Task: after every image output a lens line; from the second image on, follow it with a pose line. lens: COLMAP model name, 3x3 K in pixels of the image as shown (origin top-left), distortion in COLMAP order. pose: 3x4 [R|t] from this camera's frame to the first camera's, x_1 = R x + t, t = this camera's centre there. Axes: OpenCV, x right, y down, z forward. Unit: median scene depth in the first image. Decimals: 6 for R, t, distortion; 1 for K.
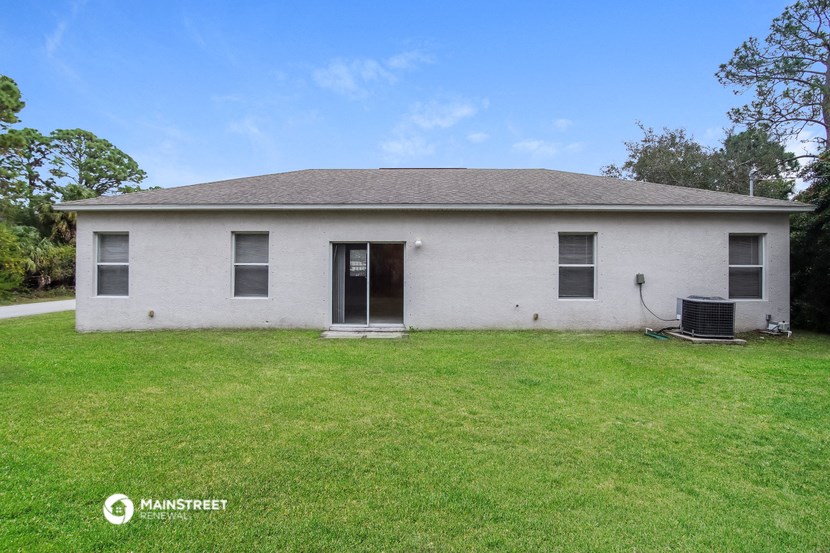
lens RADIAL K [[362.0, 0, 415.1], [0, 362.0, 262.9], [0, 0, 1]] dist [-0.025915, 0.000154]
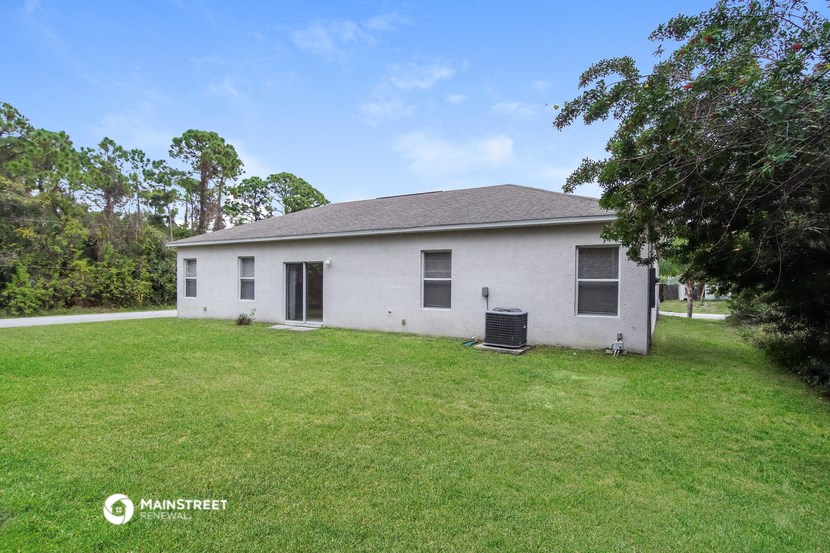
lens RADIAL K [[382.7, 0, 415.0], [0, 382.7, 276.5], [0, 0, 1]] dist [-0.018601, 0.000404]
pose [[0.891528, -0.001432, -0.452963, 0.912372], [-0.000515, 0.999991, -0.004176, 0.003610], [0.452965, 0.003956, 0.891520, -0.109476]]
